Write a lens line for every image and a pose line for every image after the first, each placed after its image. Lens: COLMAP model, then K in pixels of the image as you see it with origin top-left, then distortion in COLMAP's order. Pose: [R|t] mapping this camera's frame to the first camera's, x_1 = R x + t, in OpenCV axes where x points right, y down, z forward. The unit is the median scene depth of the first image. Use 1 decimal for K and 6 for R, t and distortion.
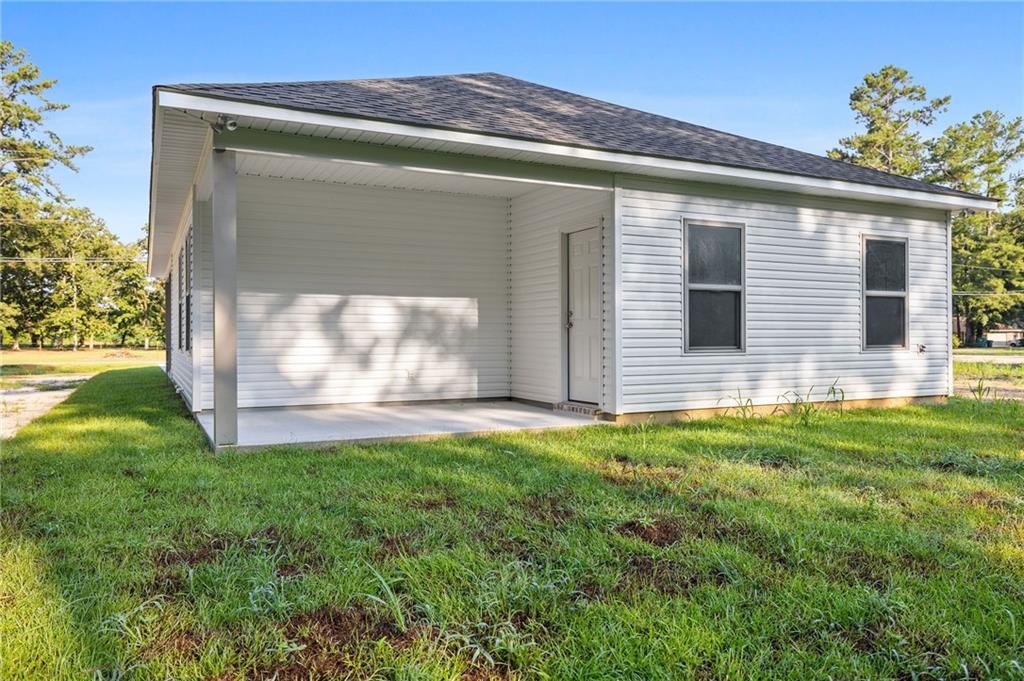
lens RADIAL K [[700.8, 0, 512.0], [0, 700.8, 340.5], [0, 0, 1]] dist [0.049992, -0.000167]
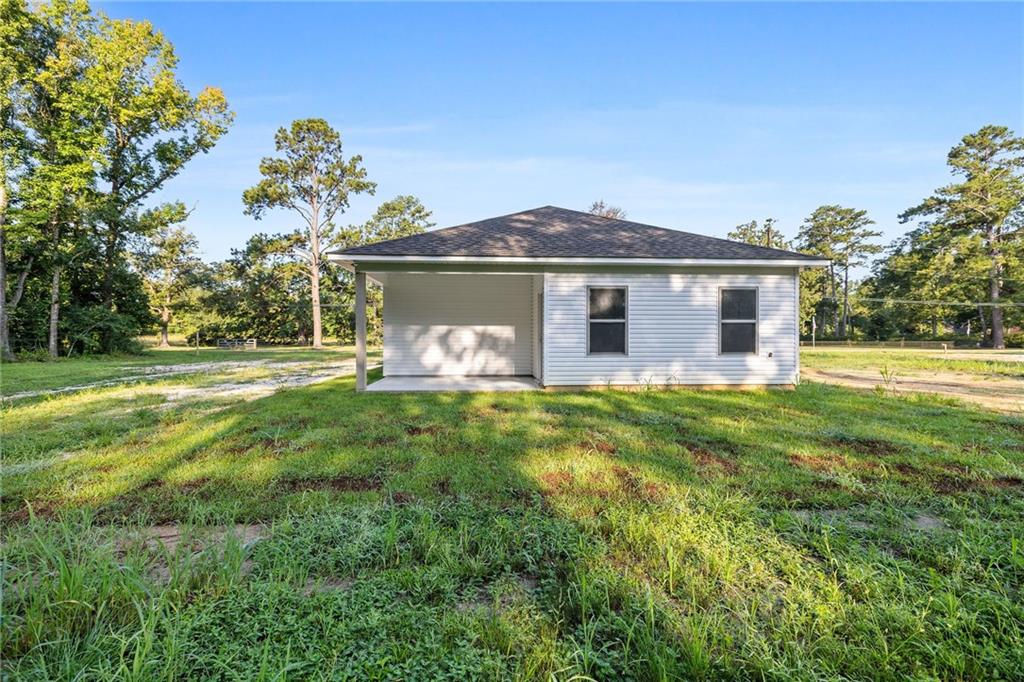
lens RADIAL K [[435.7, 0, 502.5], [0, 435.7, 333.9], [0, 0, 1]] dist [-0.000756, 0.000057]
pose [[0.920422, -0.007922, -0.390845, 0.417716], [-0.002538, 0.999653, -0.026238, -0.008389], [0.390917, 0.025142, 0.920082, -0.153141]]
